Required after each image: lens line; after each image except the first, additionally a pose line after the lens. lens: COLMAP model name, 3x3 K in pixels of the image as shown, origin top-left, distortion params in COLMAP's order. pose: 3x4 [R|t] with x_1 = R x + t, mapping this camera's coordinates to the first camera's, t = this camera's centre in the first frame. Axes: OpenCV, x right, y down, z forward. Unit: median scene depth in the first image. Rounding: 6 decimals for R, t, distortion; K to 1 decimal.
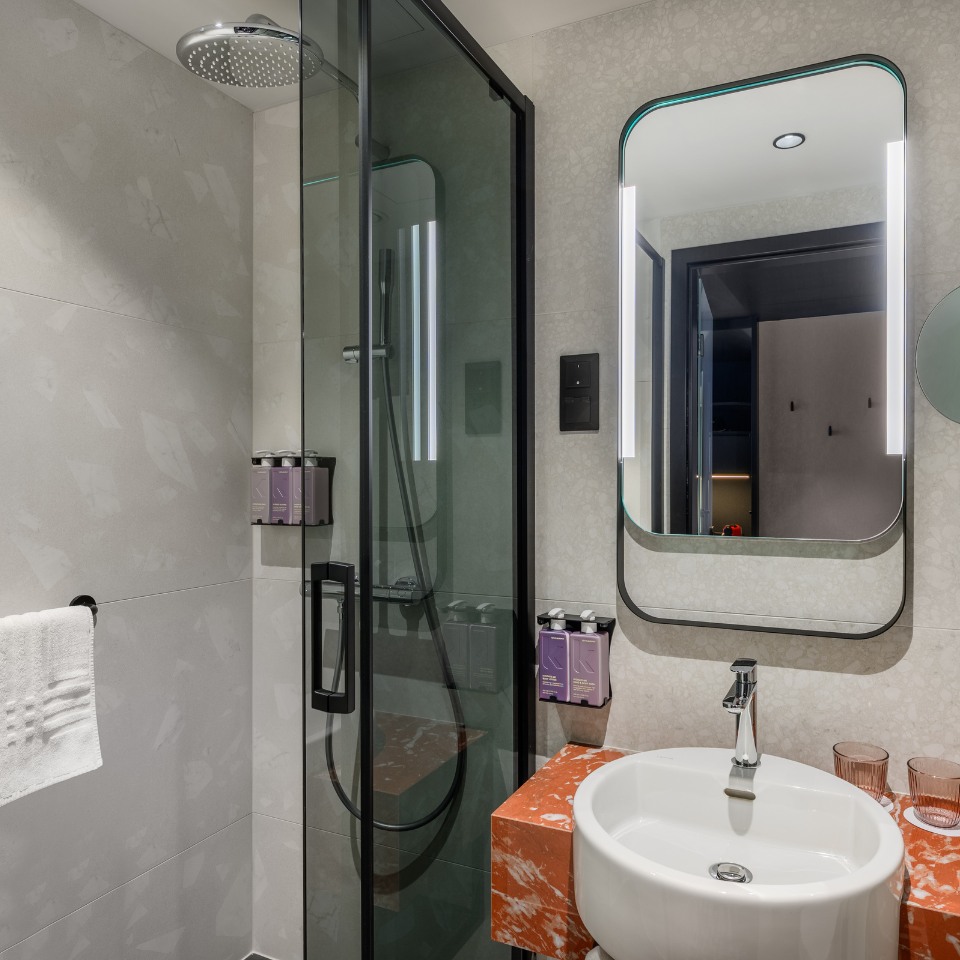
lens RADIAL K [[771.9, 0, 480.0], [0, 771.9, 480.0], [0, 0, 1]] dist [0.000232, -0.001872]
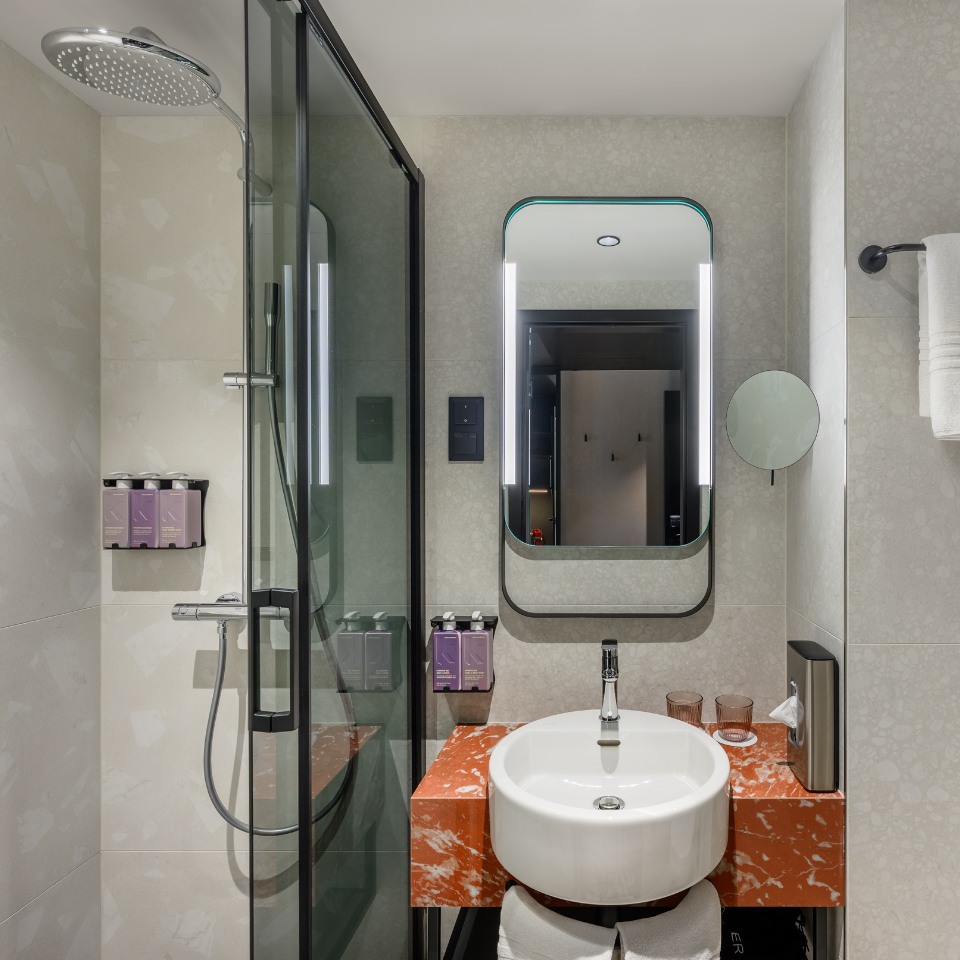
lens RADIAL K [[695.9, 0, 516.9], [0, 695.9, 477.3], [0, 0, 1]] dist [0.001218, -0.004451]
pose [[0.896854, -0.002921, 0.442317, -0.279196], [0.001646, 0.999993, 0.003267, -0.042524], [-0.442323, -0.002202, 0.896853, 0.004675]]
